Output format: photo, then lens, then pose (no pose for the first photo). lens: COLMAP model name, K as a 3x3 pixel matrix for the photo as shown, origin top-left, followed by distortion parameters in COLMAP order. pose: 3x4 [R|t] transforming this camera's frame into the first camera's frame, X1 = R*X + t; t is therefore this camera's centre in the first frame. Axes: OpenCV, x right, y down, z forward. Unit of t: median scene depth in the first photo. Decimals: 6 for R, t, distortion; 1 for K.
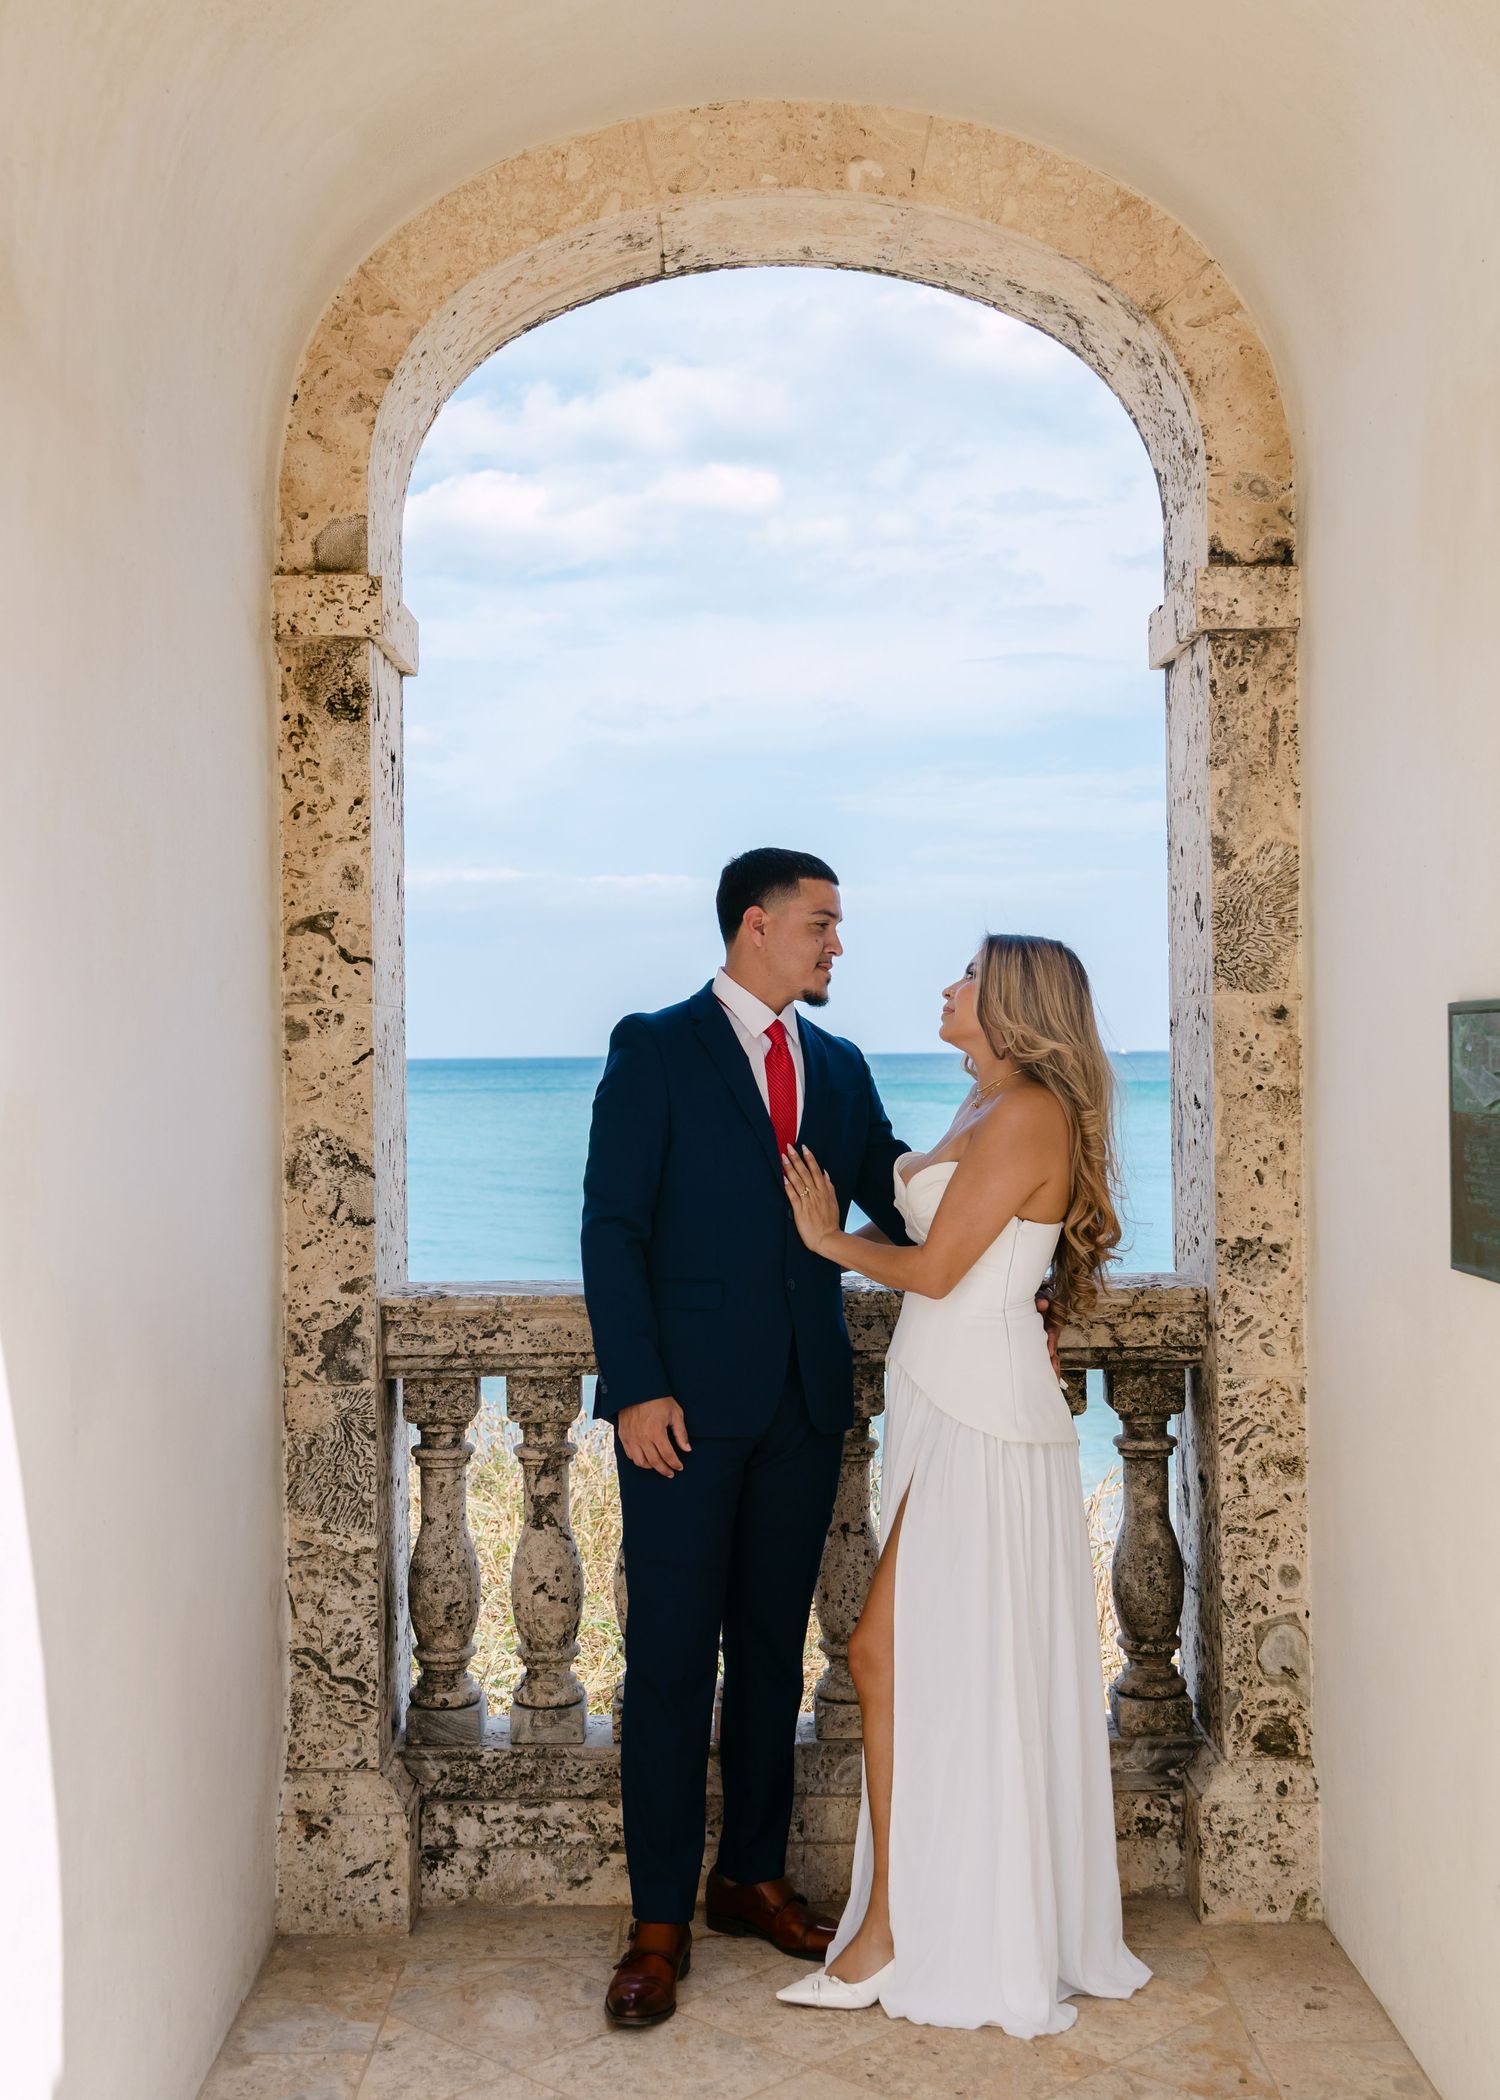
lens RADIAL K [[2716.3, 0, 811.9], [0, 2716.3, 896.5], [0, 0, 1]] dist [-0.000005, 0.002588]
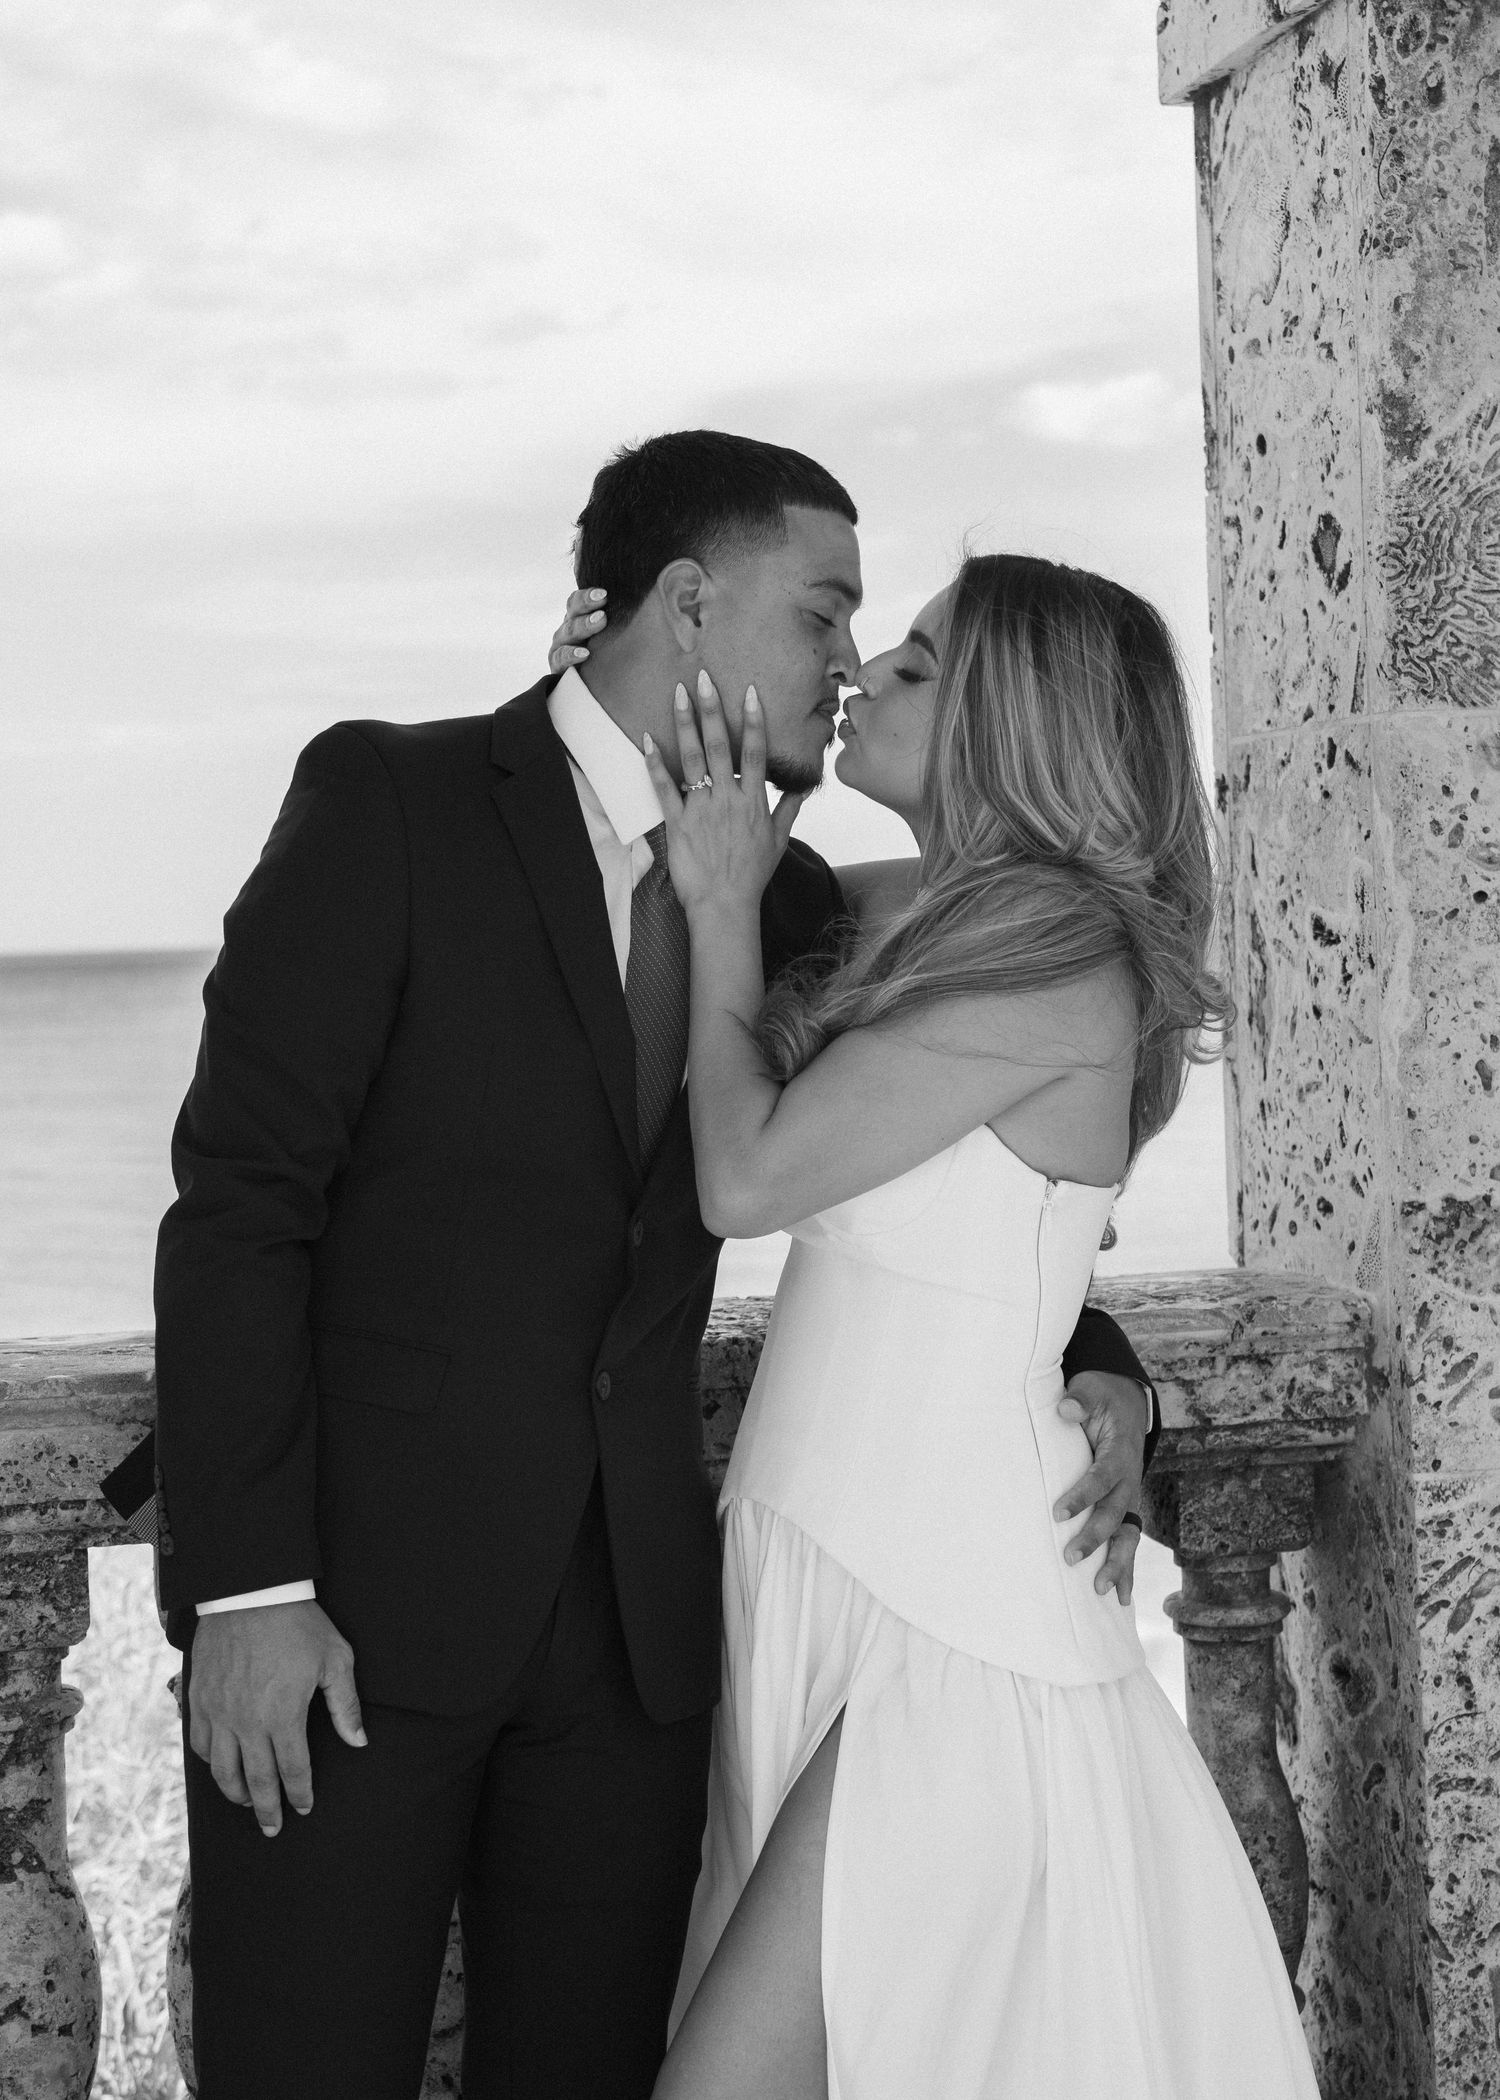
lens RADIAL K [[3256.5, 0, 749.6], [0, 3256.5, 859.5], [0, 0, 1]] dist [0.000300, 0.007194]
pose [[0.978240, -0.015332, 0.206911, -0.089746], [0.009950, 0.999585, 0.027024, 0.045820], [-0.207239, -0.024377, 0.977987, 0.440944]]
